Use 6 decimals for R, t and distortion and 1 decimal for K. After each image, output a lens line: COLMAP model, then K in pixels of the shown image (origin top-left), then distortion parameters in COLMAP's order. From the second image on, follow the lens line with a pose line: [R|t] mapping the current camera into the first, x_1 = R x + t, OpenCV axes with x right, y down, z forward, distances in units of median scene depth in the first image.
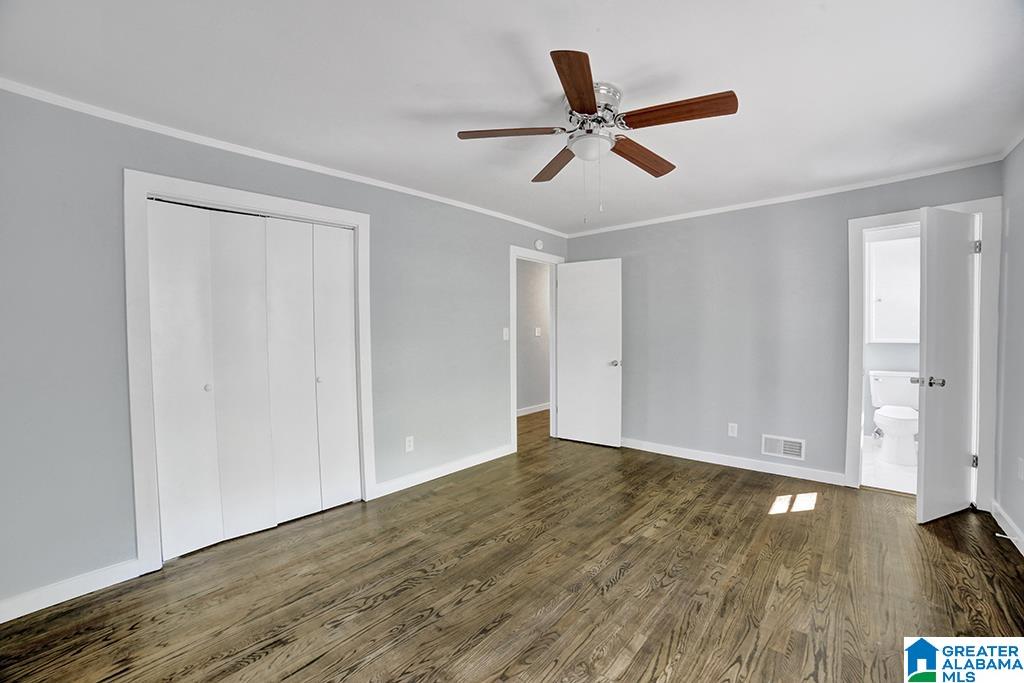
lens RADIAL K [[419.5, 0, 512.0], [0, 419.5, 341.5], [0, 0, 1]] dist [-0.045812, 0.000400]
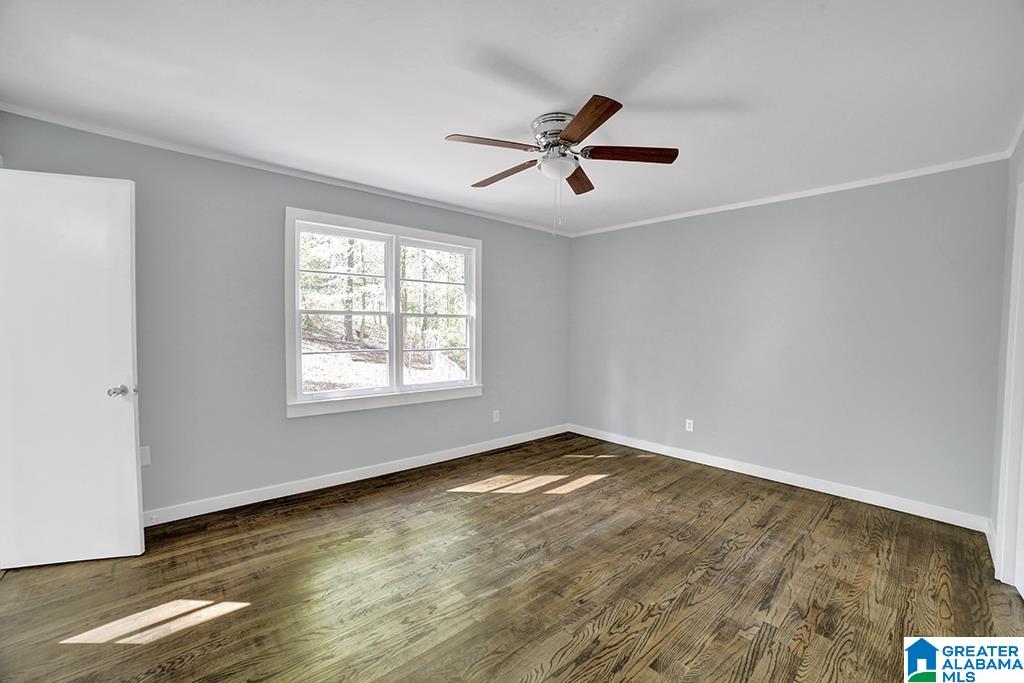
lens RADIAL K [[419.5, 0, 512.0], [0, 419.5, 341.5], [0, 0, 1]] dist [-0.045812, 0.000400]
pose [[-0.994520, -0.008834, 0.104177, 0.167155], [-0.001996, 0.997846, 0.065565, -0.059239], [-0.104532, 0.064997, -0.992395, 1.882354]]
